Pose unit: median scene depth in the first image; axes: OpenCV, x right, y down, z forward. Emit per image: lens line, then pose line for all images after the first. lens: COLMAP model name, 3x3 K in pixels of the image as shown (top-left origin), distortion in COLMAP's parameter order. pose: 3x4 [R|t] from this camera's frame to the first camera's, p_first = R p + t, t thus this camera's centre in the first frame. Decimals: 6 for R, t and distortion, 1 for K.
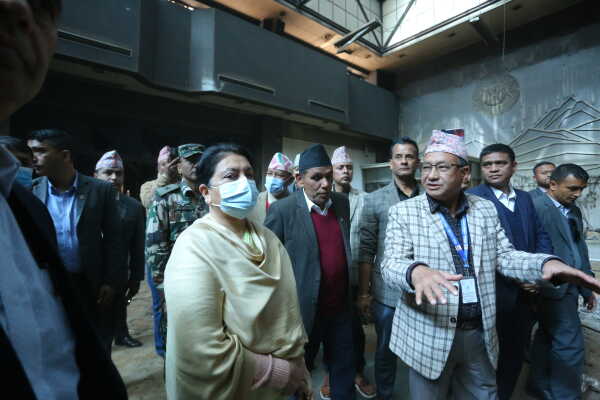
lens RADIAL K [[296.5, 0, 295.8], [0, 296.5, 200.7], [0, 0, 1]] dist [-0.010521, 0.003163]
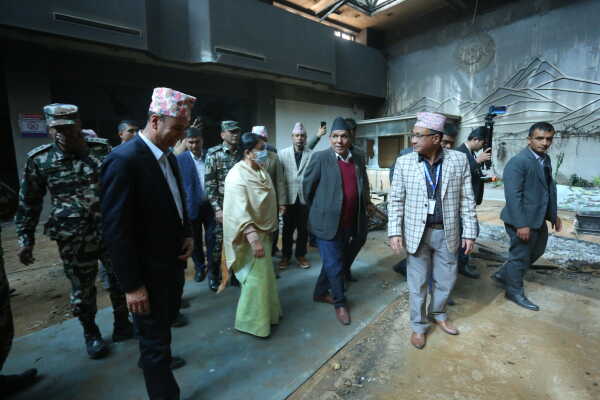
lens RADIAL K [[296.5, 0, 298.1], [0, 296.5, 200.7], [0, 0, 1]] dist [-0.010521, 0.003163]
pose [[0.999704, -0.007187, -0.023230, 0.063429], [0.010765, 0.987417, 0.157773, -0.008459], [0.021803, -0.157977, 0.987202, -0.168324]]
